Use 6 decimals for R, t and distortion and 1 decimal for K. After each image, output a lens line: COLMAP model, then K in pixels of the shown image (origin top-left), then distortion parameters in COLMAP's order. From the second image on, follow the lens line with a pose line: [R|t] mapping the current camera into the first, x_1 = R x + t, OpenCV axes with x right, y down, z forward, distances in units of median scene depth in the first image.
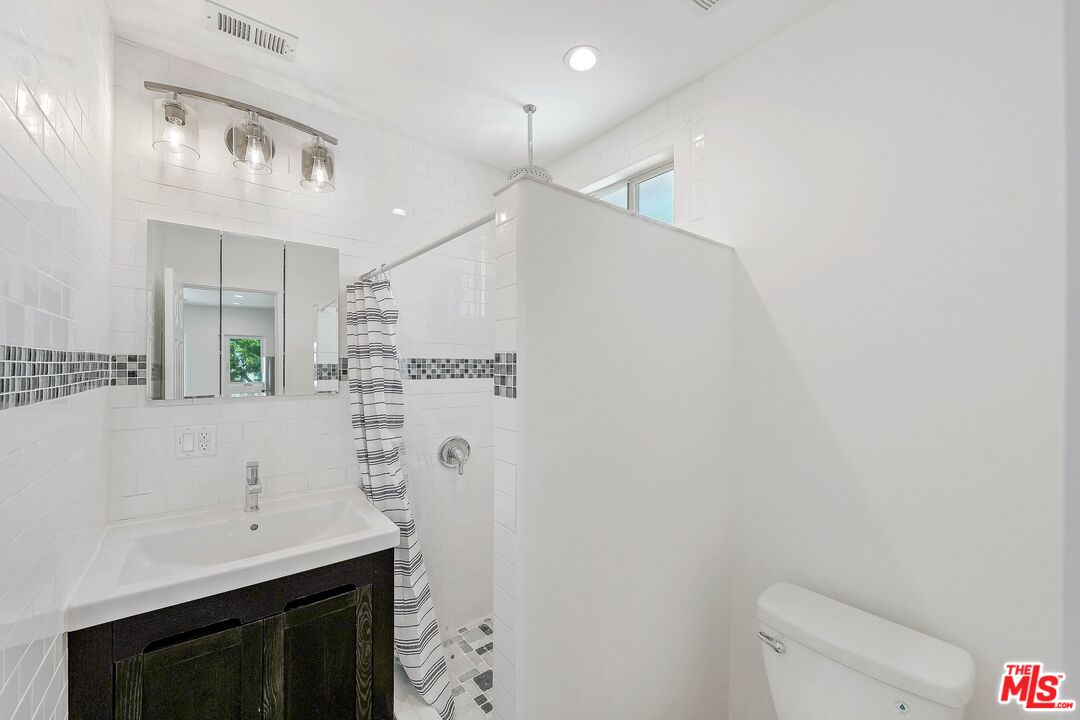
lens RADIAL K [[470.2, 0, 544.6], [0, 470.2, 348.0], [0, 0, 1]] dist [0.000782, -0.000058]
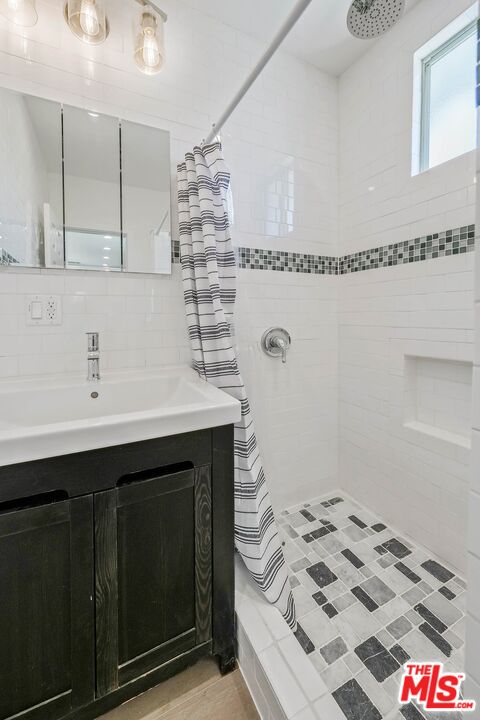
lens RADIAL K [[313.5, 0, 230.1], [0, 313.5, 312.8], [0, 0, 1]] dist [0.000782, -0.000058]
pose [[0.976117, -0.007661, -0.217110, -0.181553], [0.010426, 0.999878, 0.011591, 0.192423], [0.216995, -0.013578, 0.976078, 0.395298]]
